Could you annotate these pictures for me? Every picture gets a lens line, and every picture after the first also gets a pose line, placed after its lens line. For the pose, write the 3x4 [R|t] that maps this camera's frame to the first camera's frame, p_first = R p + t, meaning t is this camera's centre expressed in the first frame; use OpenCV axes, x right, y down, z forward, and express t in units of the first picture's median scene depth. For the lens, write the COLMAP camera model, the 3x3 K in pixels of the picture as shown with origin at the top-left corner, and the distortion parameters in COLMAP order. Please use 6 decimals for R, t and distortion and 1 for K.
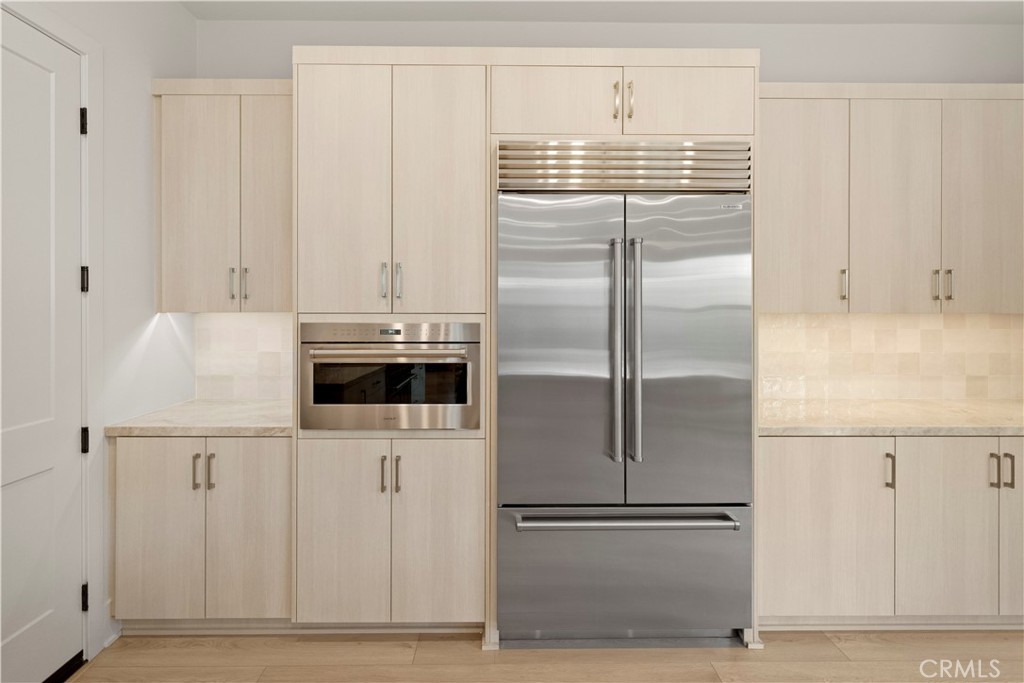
lens RADIAL K [[583.0, 0, 511.7], [0, 583.0, 343.8], [0, 0, 1]] dist [-0.005191, -0.000196]
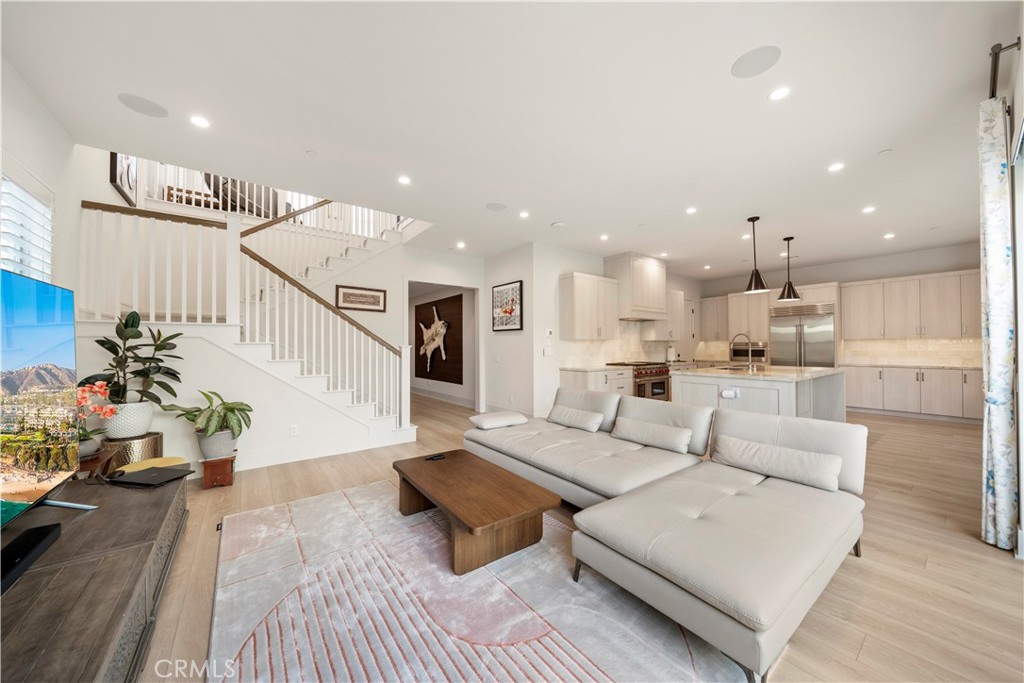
lens RADIAL K [[358.2, 0, 503.5], [0, 358.2, 341.1], [0, 0, 1]] dist [-0.003300, -0.000062]
pose [[0.611320, -0.013803, -0.791263, 1.044552], [0.001779, 0.999869, -0.016067, 0.004293], [0.791382, 0.008414, 0.611264, -2.873697]]
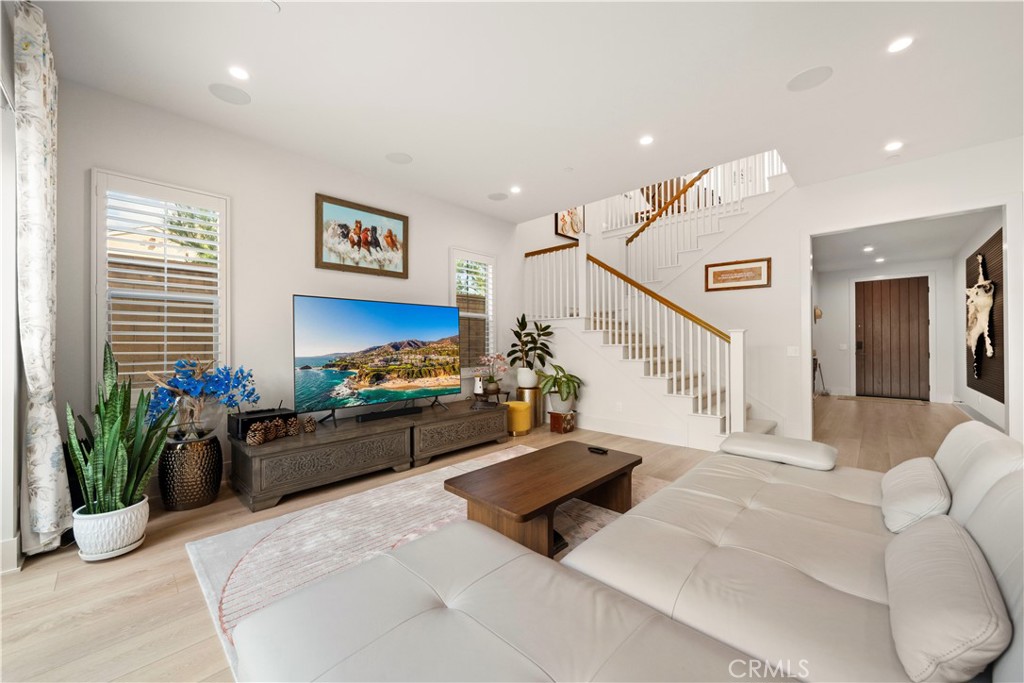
lens RADIAL K [[383.9, 0, 511.7], [0, 383.9, 339.5], [0, 0, 1]] dist [-0.001408, -0.000062]
pose [[-0.682359, -0.002445, -0.731013, 0.977589], [0.003358, 0.999973, -0.006479, 0.045323], [0.731009, -0.006876, -0.682333, -1.681788]]
